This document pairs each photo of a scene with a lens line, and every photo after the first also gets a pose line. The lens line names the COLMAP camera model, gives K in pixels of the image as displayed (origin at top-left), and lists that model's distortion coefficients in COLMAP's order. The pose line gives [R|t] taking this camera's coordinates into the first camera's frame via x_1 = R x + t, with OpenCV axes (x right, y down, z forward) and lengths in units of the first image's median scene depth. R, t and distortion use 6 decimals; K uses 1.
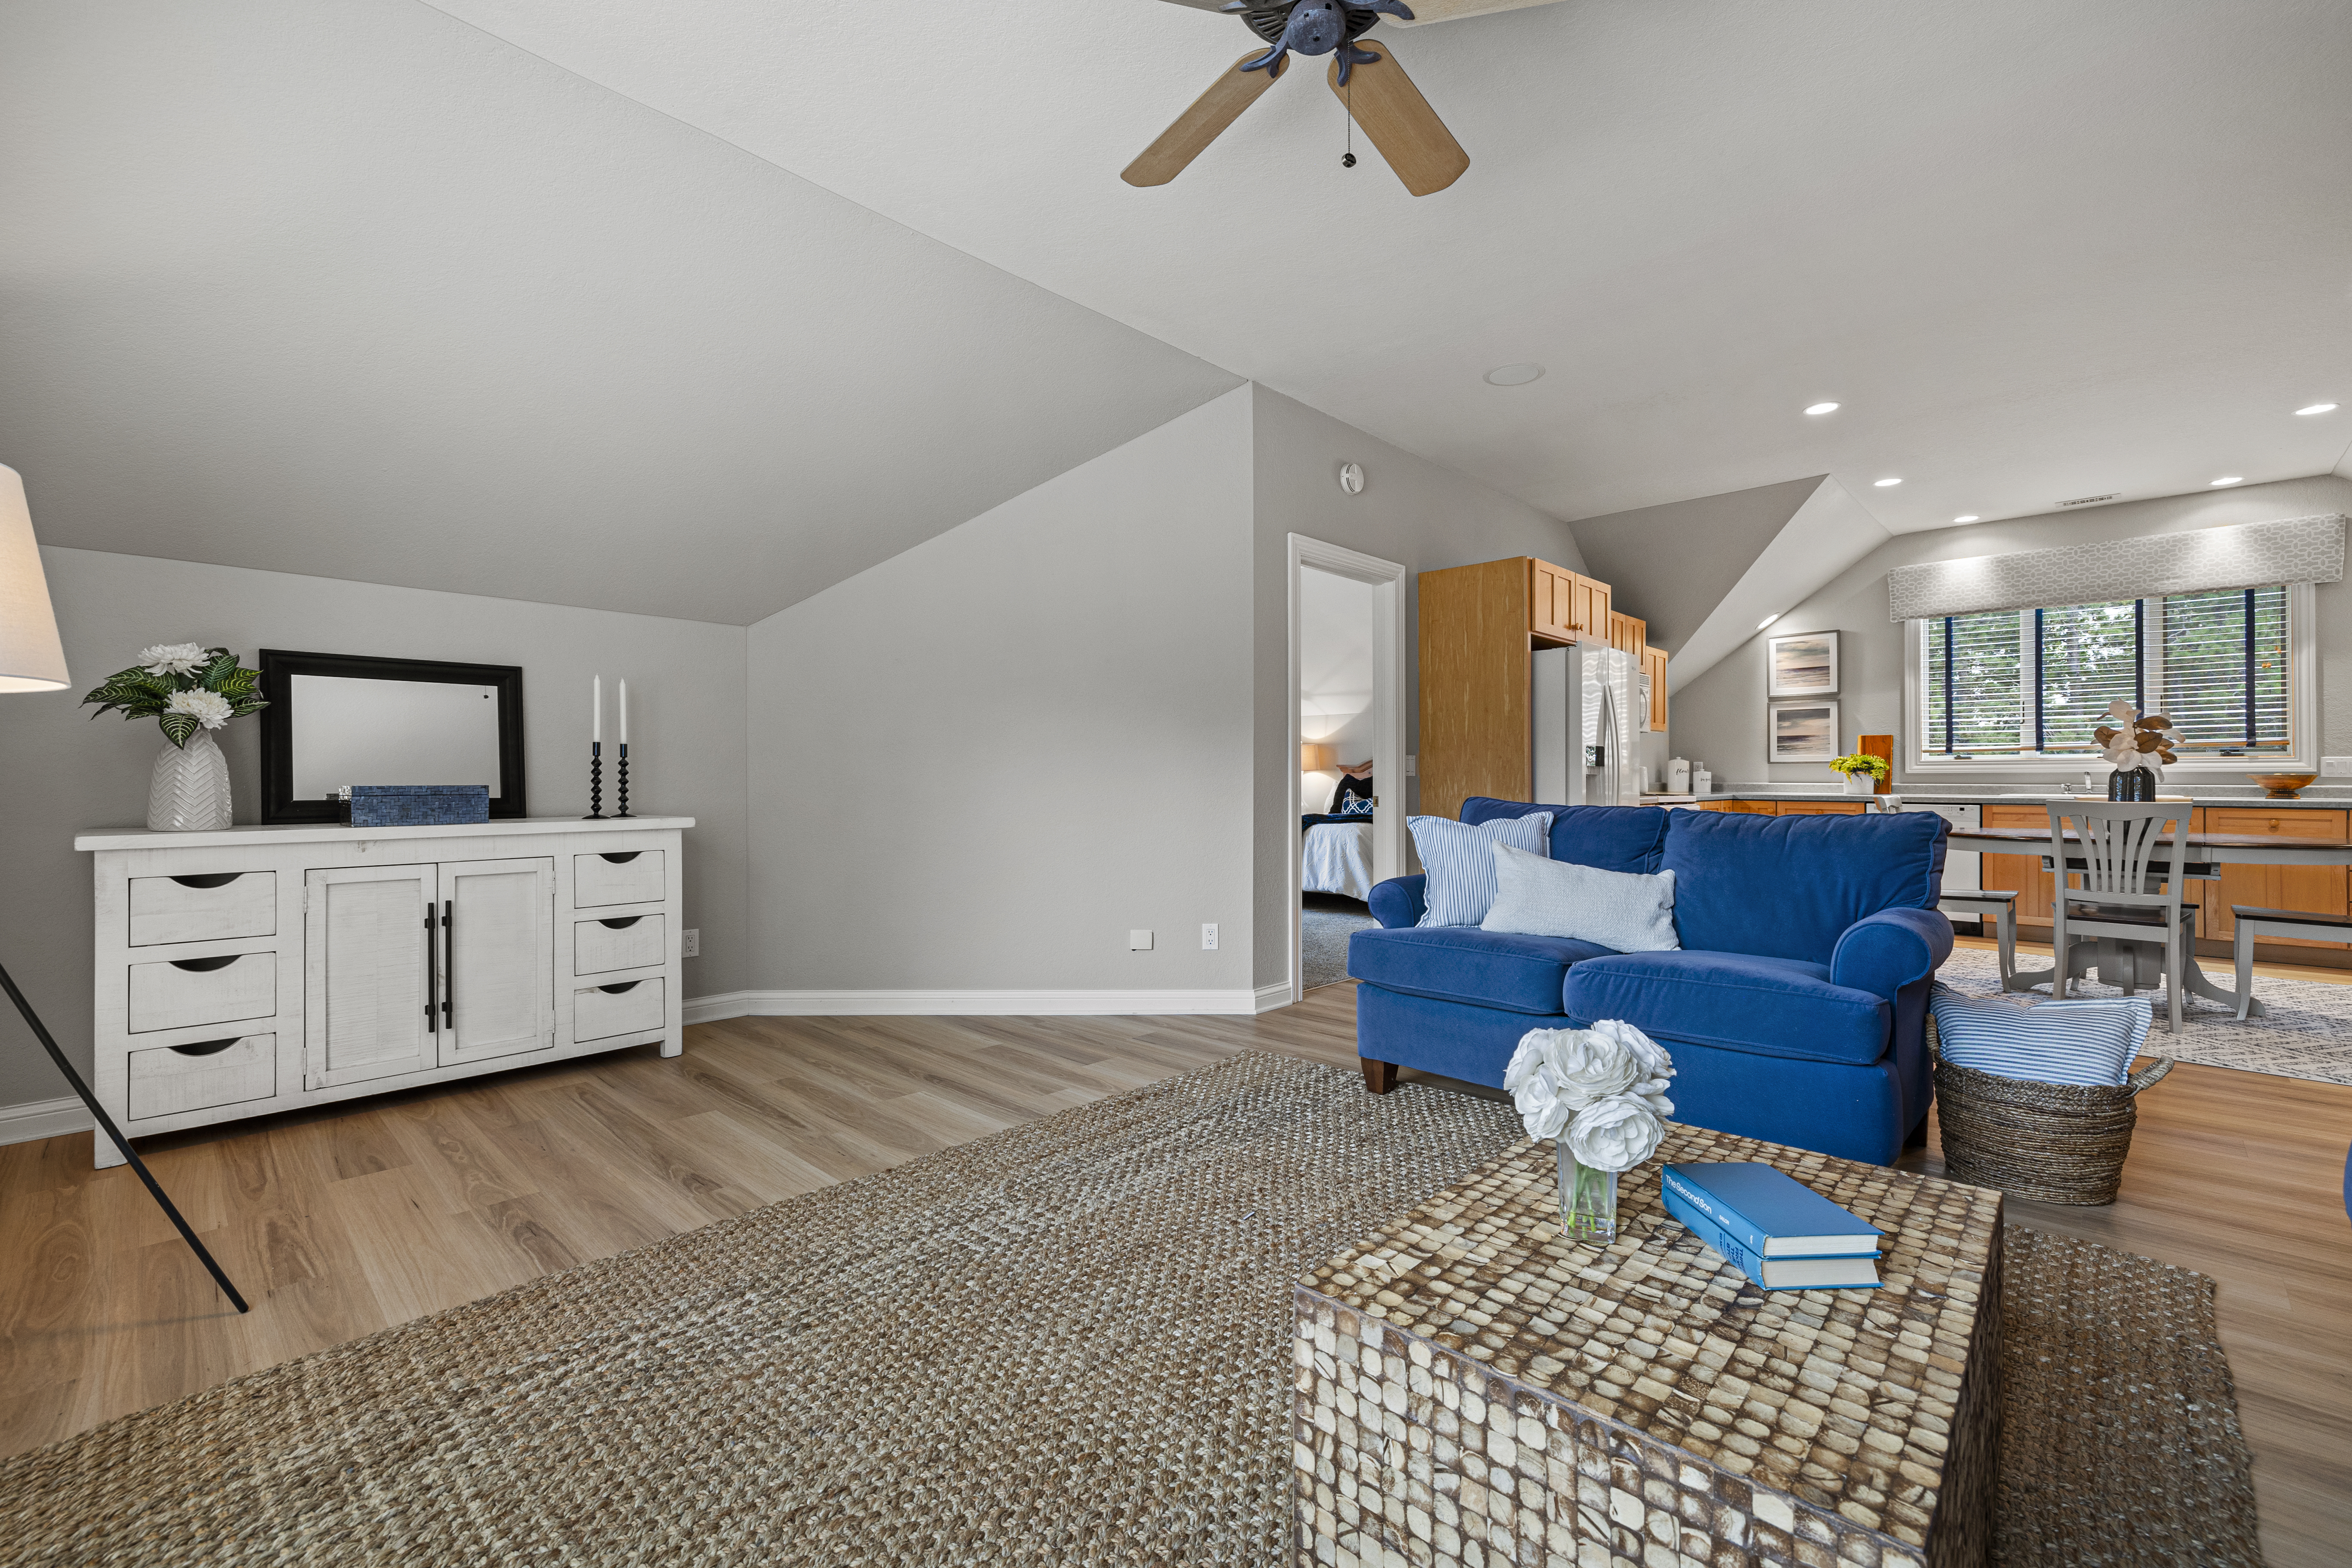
lens RADIAL K [[999.0, 0, 1187.3], [0, 999.0, 774.7], [0, 0, 1]] dist [-0.001898, -0.000127]
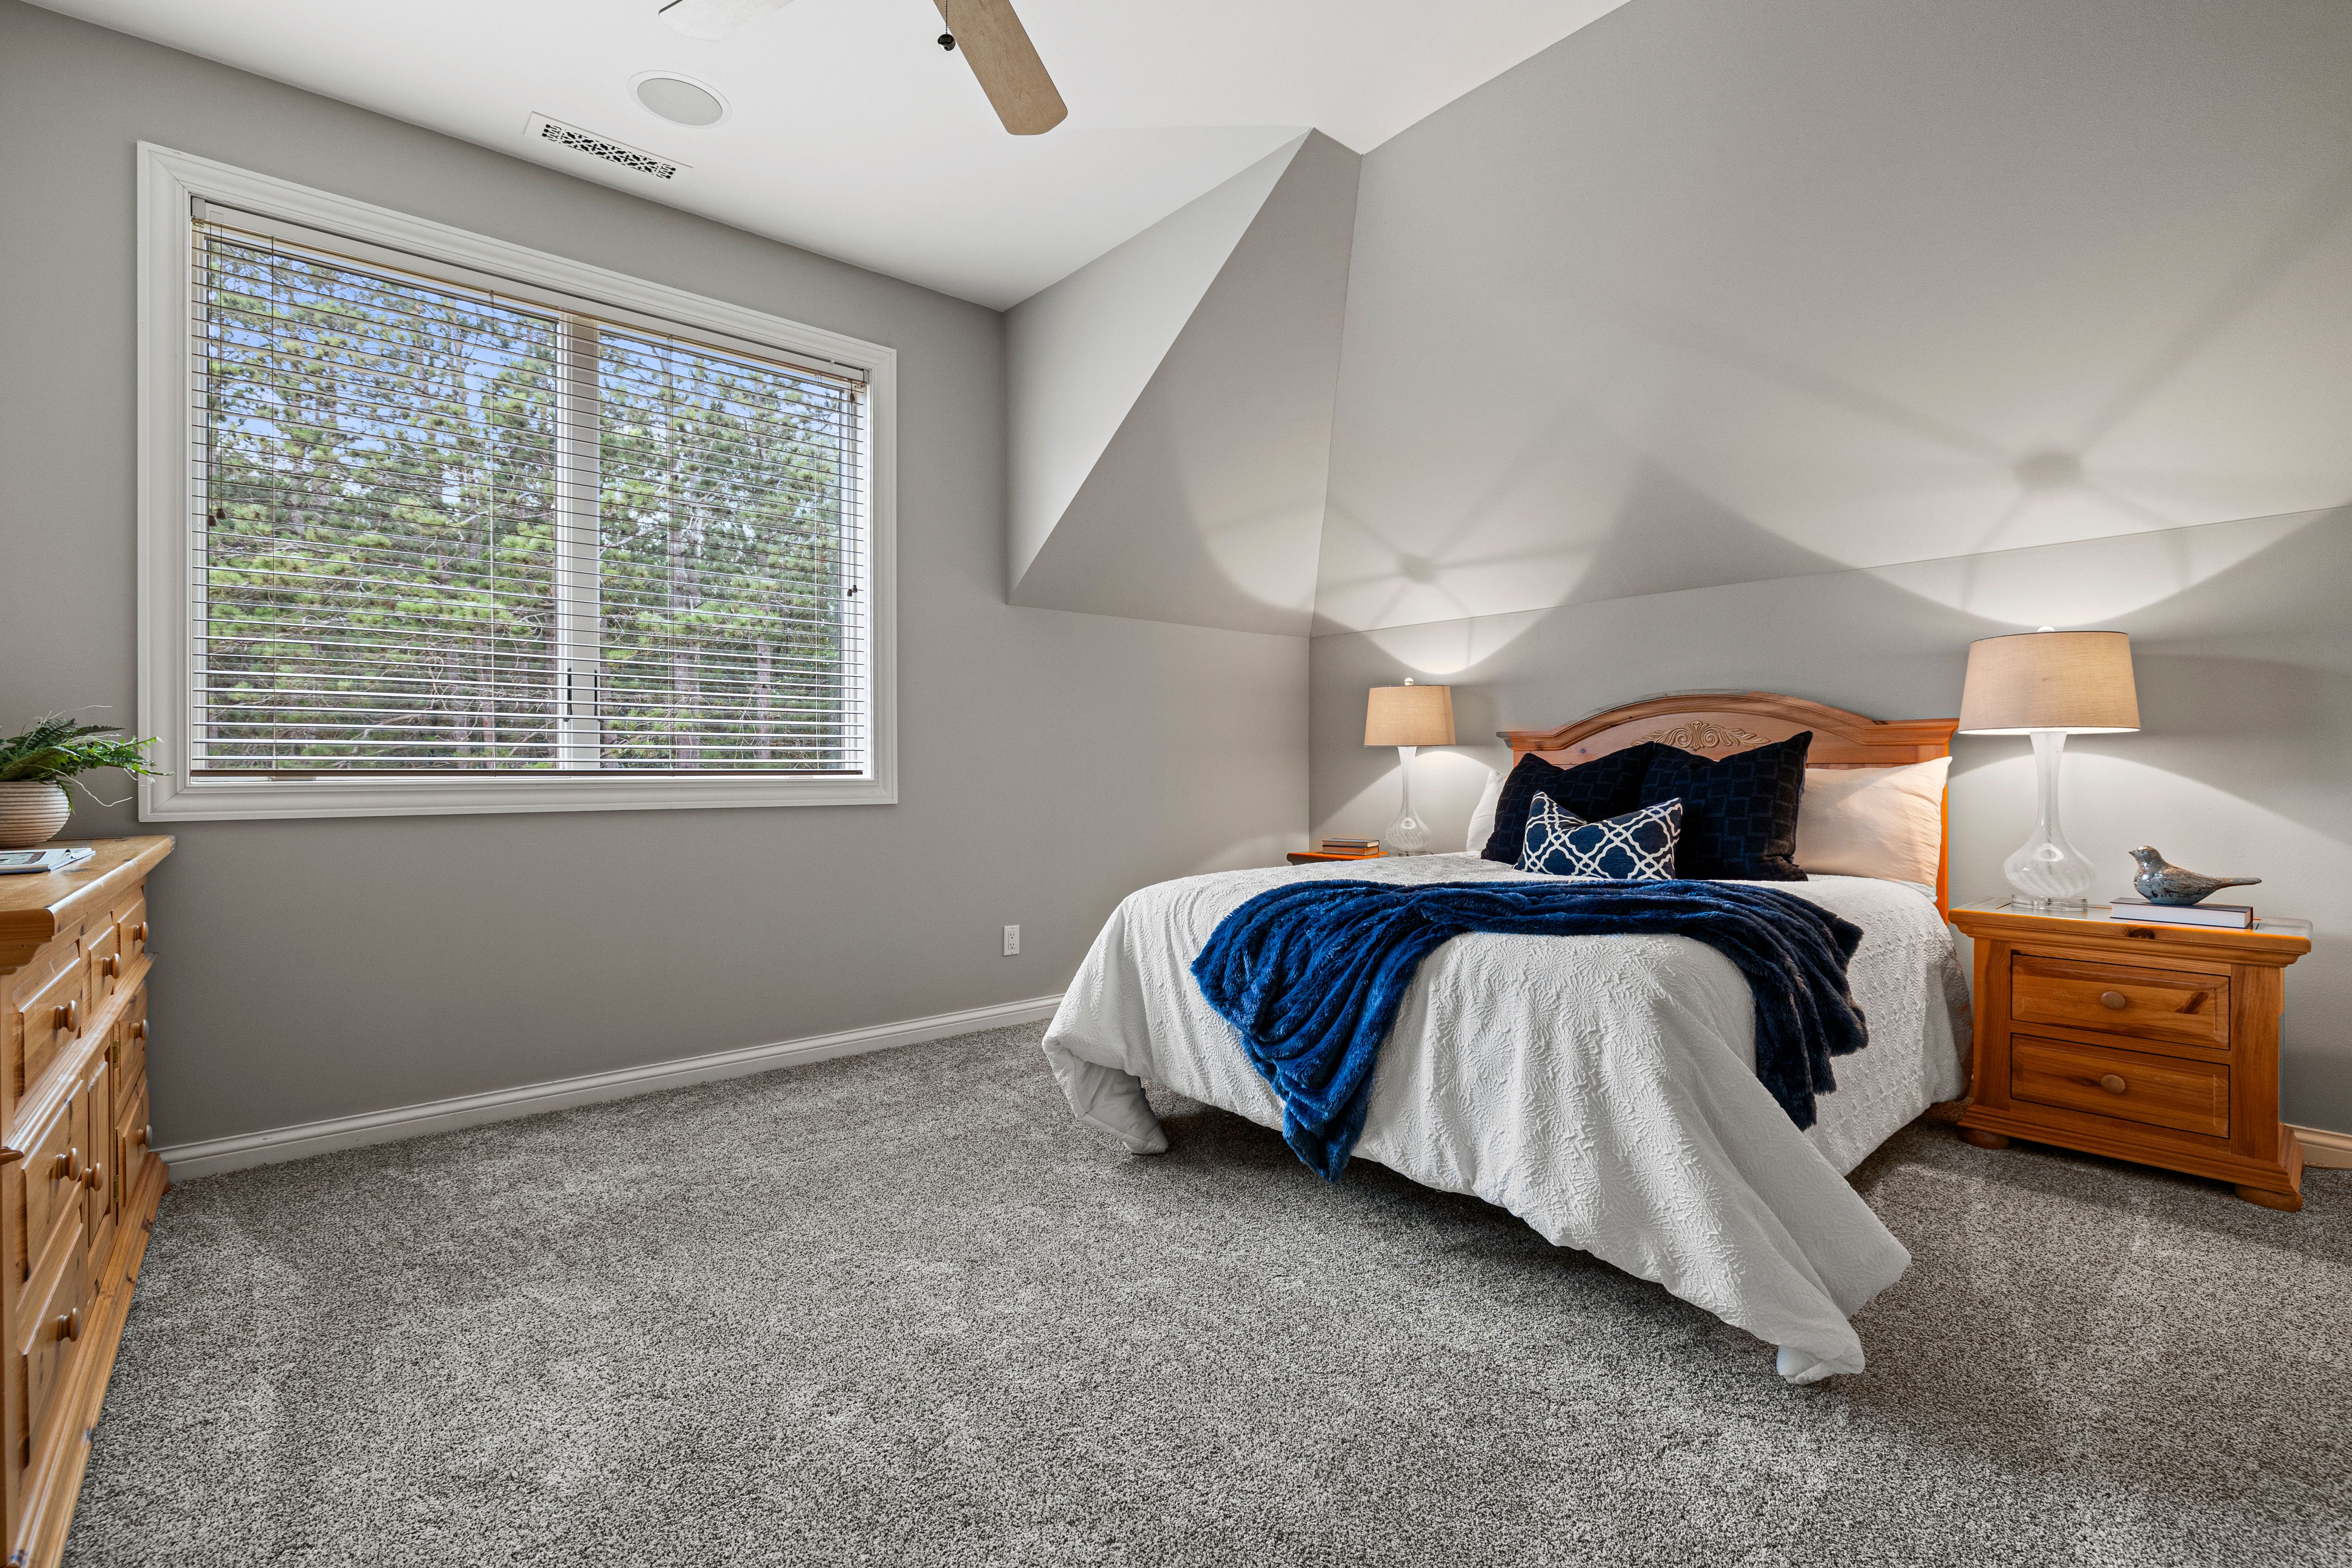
lens RADIAL K [[1035.9, 0, 1173.1], [0, 1035.9, 779.2], [0, 0, 1]] dist [-0.000039, -0.000001]
pose [[0.993913, -0.000886, -0.110164, 0.117455], [0.001747, 0.999969, 0.007721, 0.010195], [0.110154, -0.007866, 0.993883, 1.029404]]
